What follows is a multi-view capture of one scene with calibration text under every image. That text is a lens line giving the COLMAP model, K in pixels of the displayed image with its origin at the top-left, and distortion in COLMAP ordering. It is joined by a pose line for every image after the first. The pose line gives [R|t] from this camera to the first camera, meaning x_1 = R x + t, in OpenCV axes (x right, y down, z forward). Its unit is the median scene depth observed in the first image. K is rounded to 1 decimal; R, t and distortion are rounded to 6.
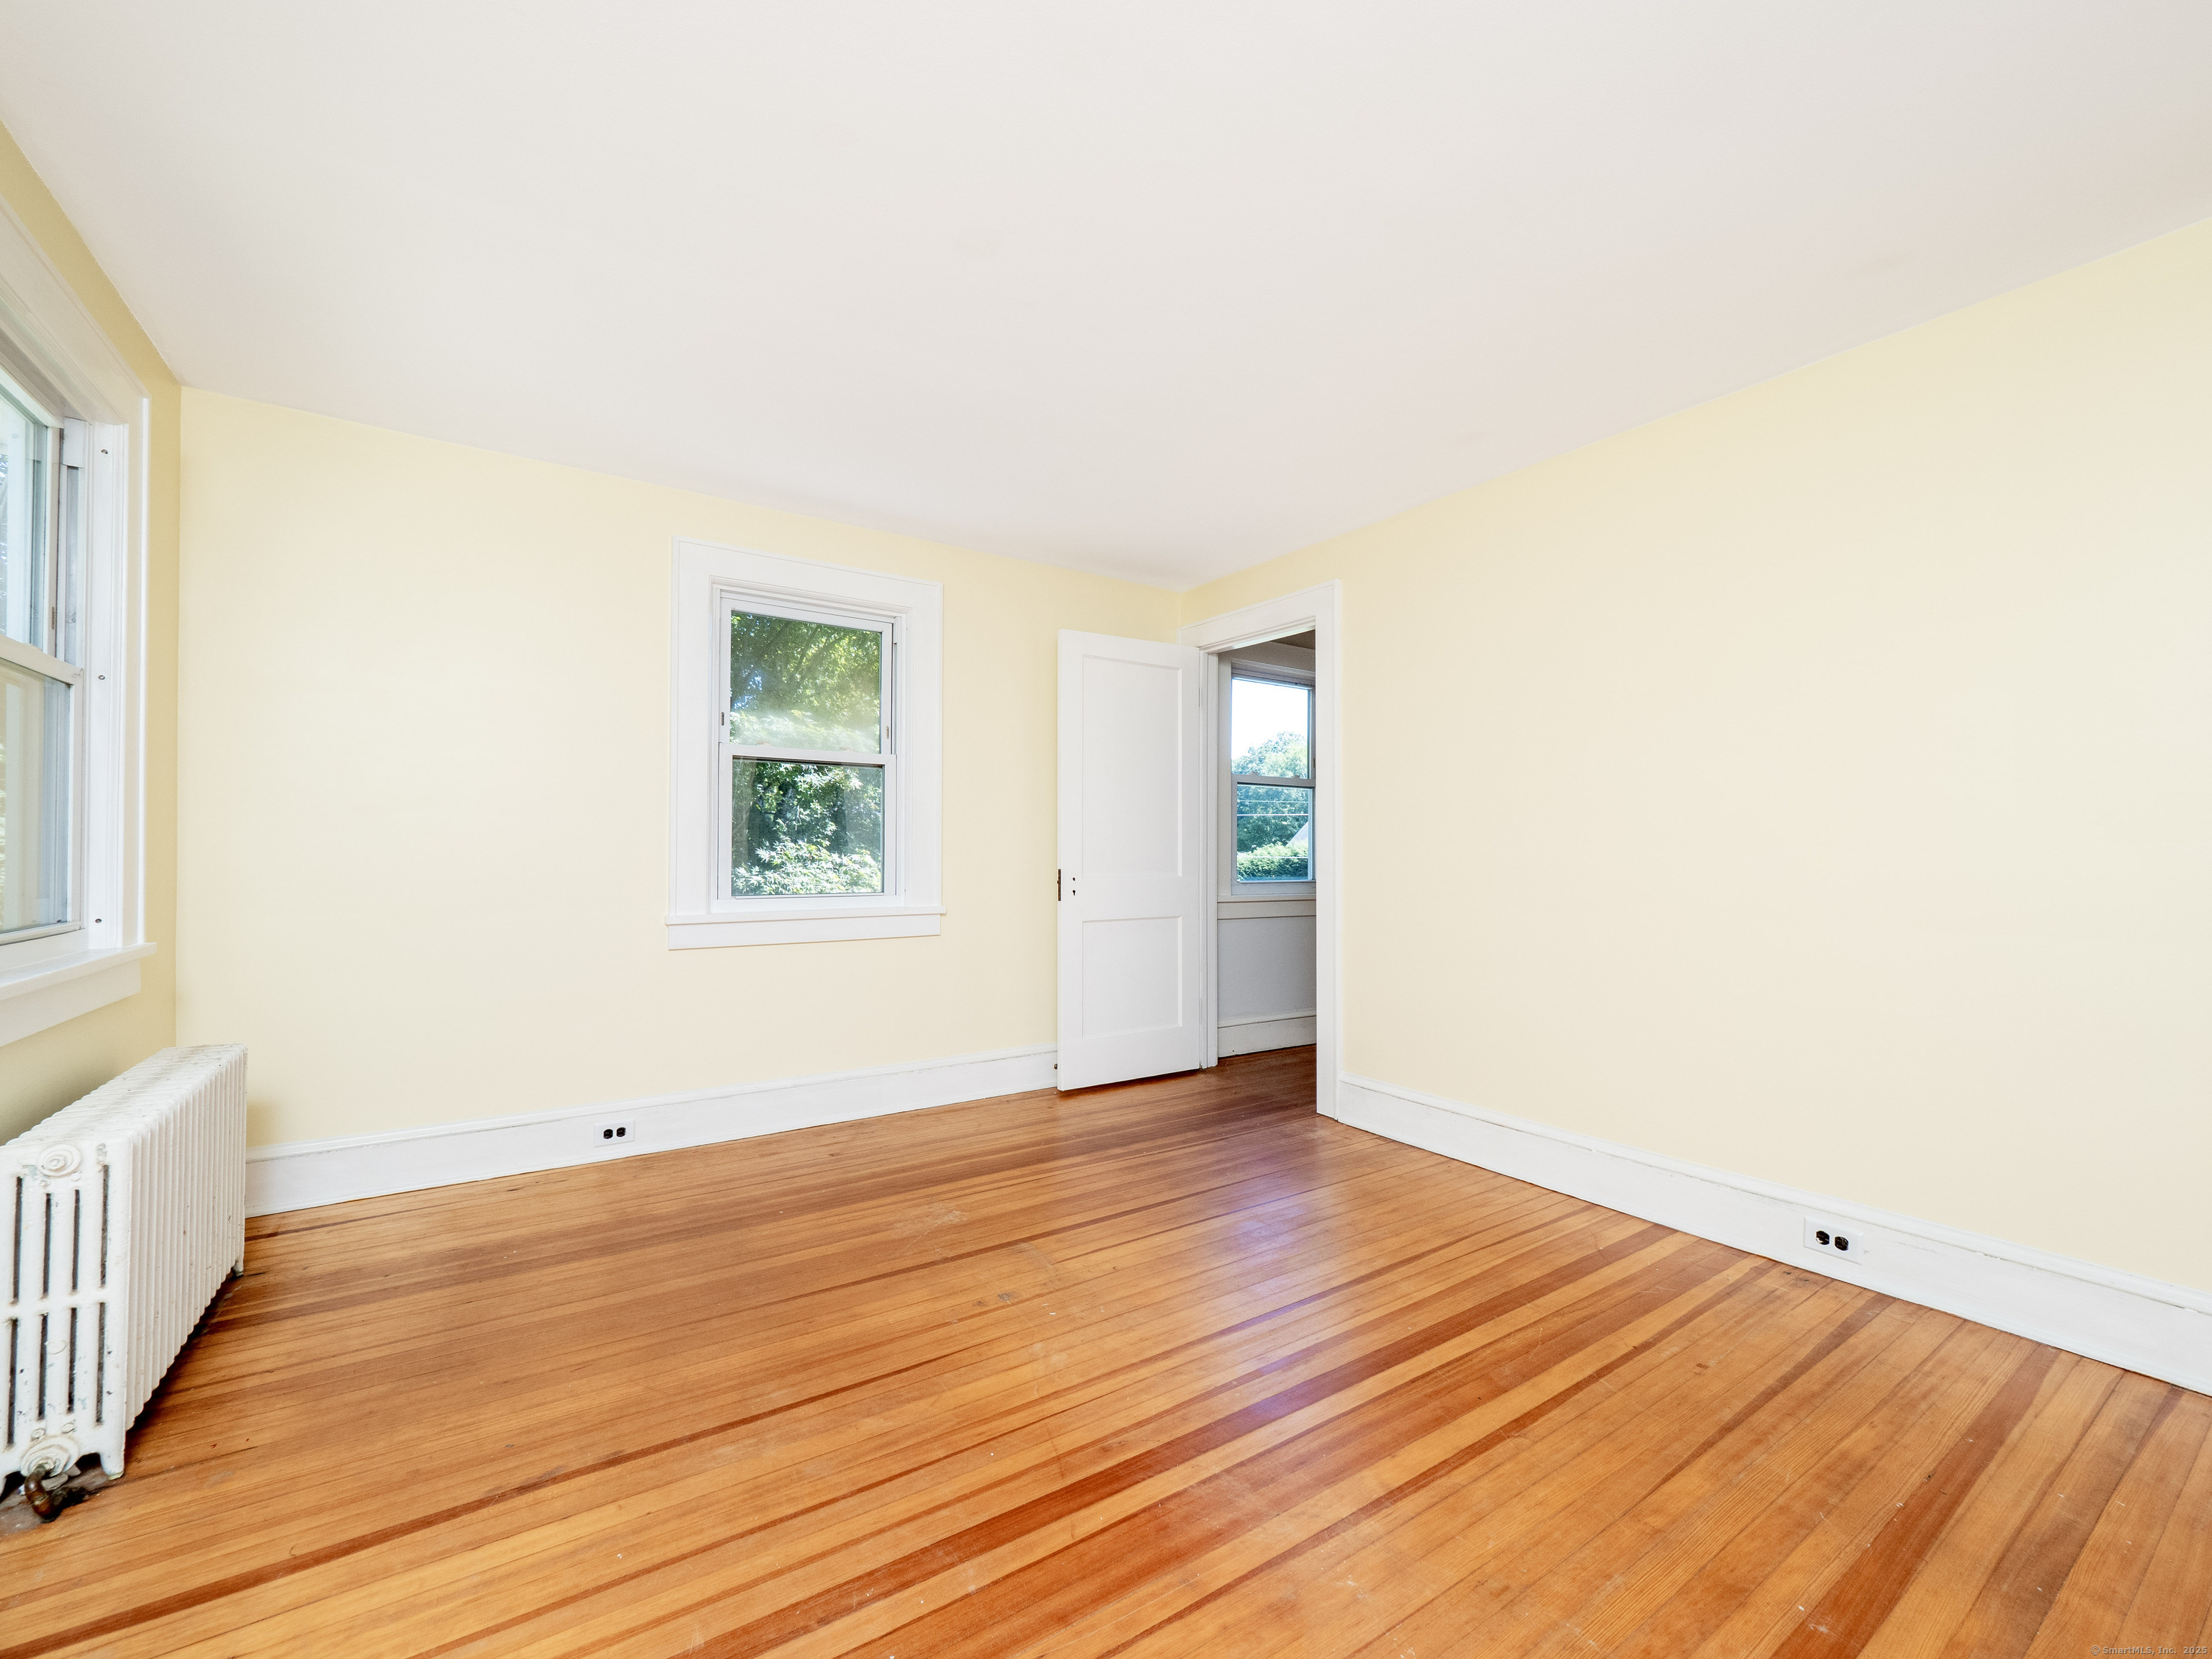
lens RADIAL K [[947.2, 0, 1095.9], [0, 947.2, 833.0], [0, 0, 1]] dist [-0.003657, -0.000846]
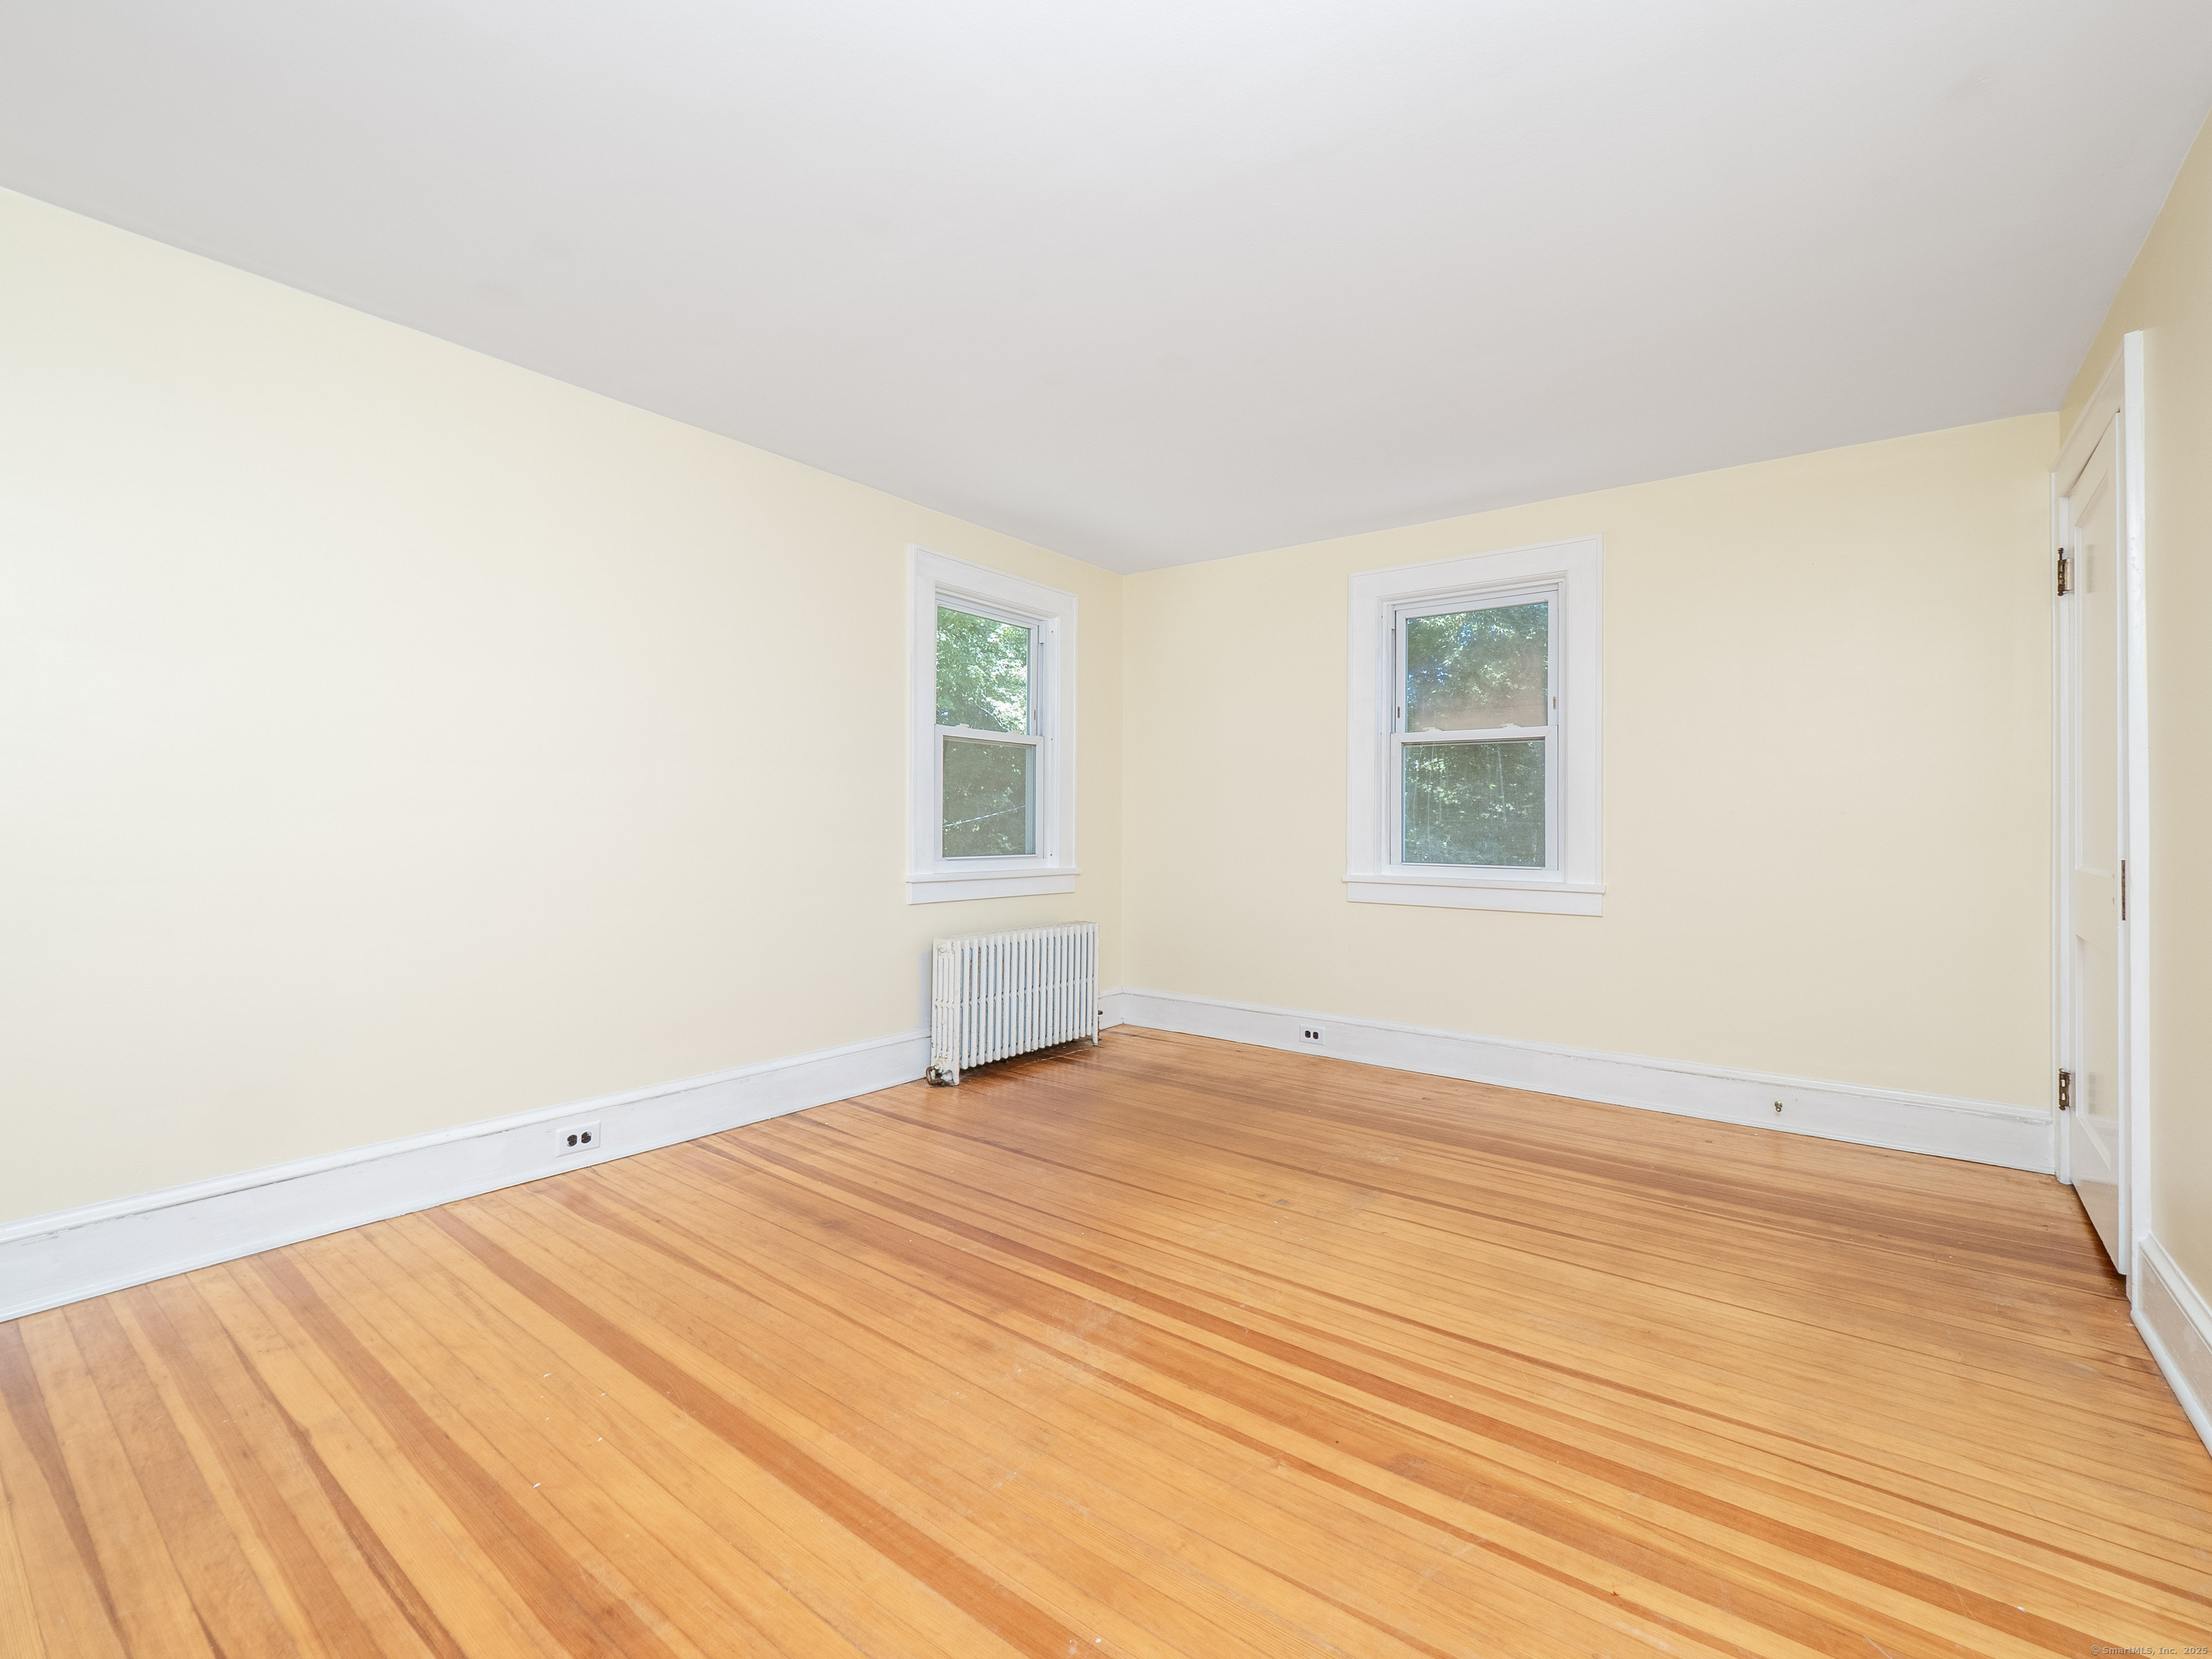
lens RADIAL K [[947.2, 0, 1098.9], [0, 947.2, 813.3], [0, 0, 1]] dist [-0.003657, -0.000846]
pose [[0.322653, -0.008768, -0.946477, 0.792705], [0.005118, 0.999959, -0.007518, 0.016829], [0.946504, -0.002418, 0.322684, 0.348696]]
